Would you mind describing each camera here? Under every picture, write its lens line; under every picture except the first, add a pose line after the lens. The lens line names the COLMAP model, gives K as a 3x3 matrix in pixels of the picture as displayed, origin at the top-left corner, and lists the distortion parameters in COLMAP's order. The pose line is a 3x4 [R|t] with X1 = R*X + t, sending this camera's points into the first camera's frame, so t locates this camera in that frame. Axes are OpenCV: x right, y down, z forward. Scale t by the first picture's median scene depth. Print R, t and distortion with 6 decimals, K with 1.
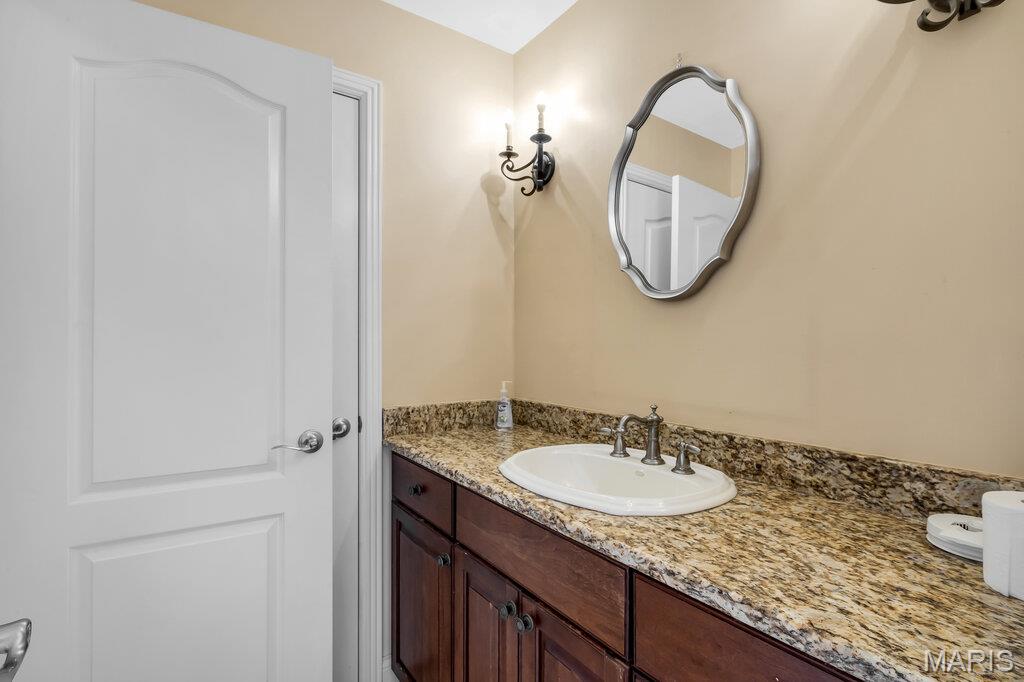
lens RADIAL K [[485.5, 0, 512.0], [0, 485.5, 341.0], [0, 0, 1]] dist [-0.001800, -0.000219]
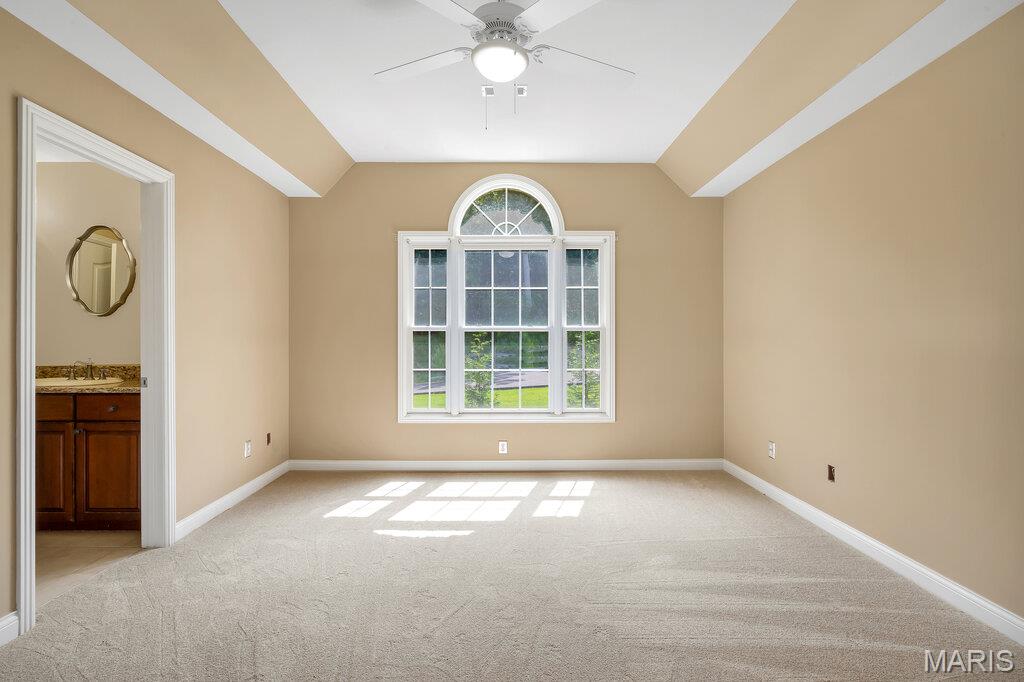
lens RADIAL K [[485.5, 0, 512.0], [0, 485.5, 341.0], [0, 0, 1]] dist [-0.001800, -0.000219]
pose [[0.583085, -0.002637, 0.812407, -0.435116], [-0.008223, 0.999924, 0.009147, 0.005375], [-0.812370, -0.012014, 0.583019, -2.061989]]
